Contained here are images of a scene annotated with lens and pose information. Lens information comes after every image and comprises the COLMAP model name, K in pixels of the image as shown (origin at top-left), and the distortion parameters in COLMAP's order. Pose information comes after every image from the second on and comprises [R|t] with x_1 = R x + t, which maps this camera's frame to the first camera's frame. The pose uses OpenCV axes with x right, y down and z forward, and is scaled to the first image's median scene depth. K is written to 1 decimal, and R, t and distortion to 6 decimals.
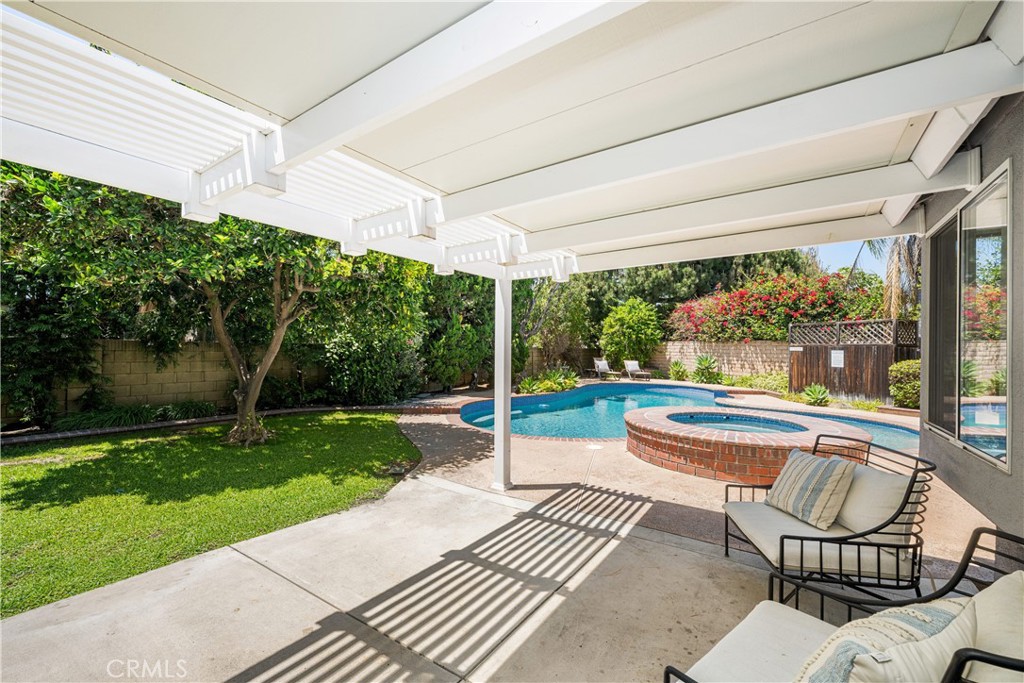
lens RADIAL K [[418.0, 0, 512.8], [0, 418.0, 348.0], [0, 0, 1]] dist [-0.000052, 0.000010]
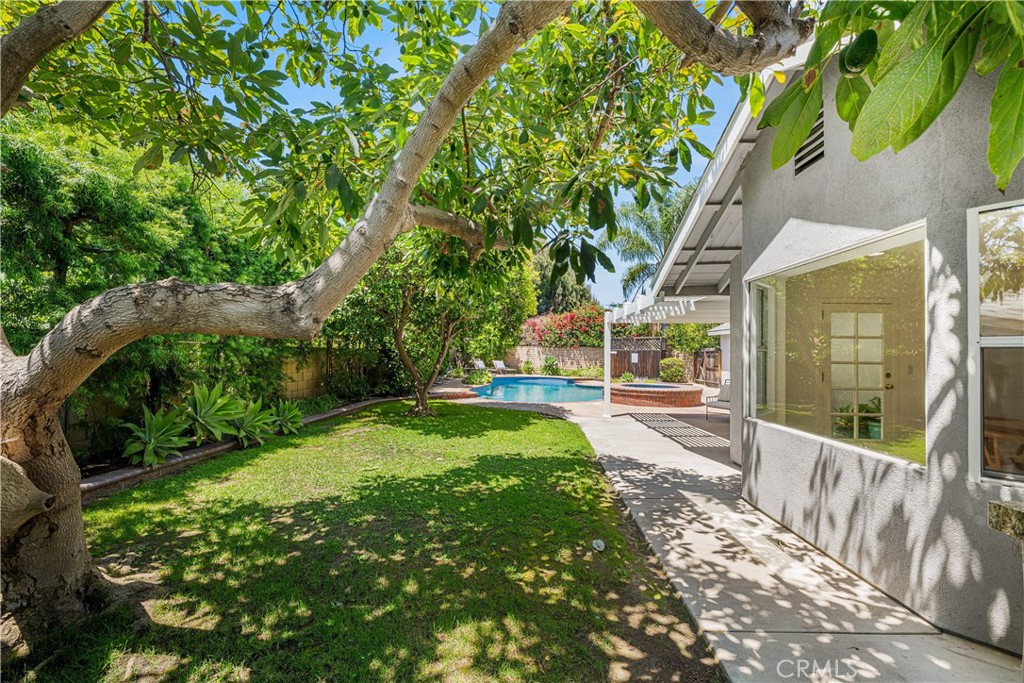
lens RADIAL K [[418.0, 0, 509.7], [0, 418.0, 346.6], [0, 0, 1]] dist [-0.000052, 0.000010]
pose [[0.840474, 0.005297, 0.541827, -0.461011], [-0.001996, 0.999976, -0.006679, -0.007030], [-0.541849, 0.004532, 0.840464, -0.162939]]
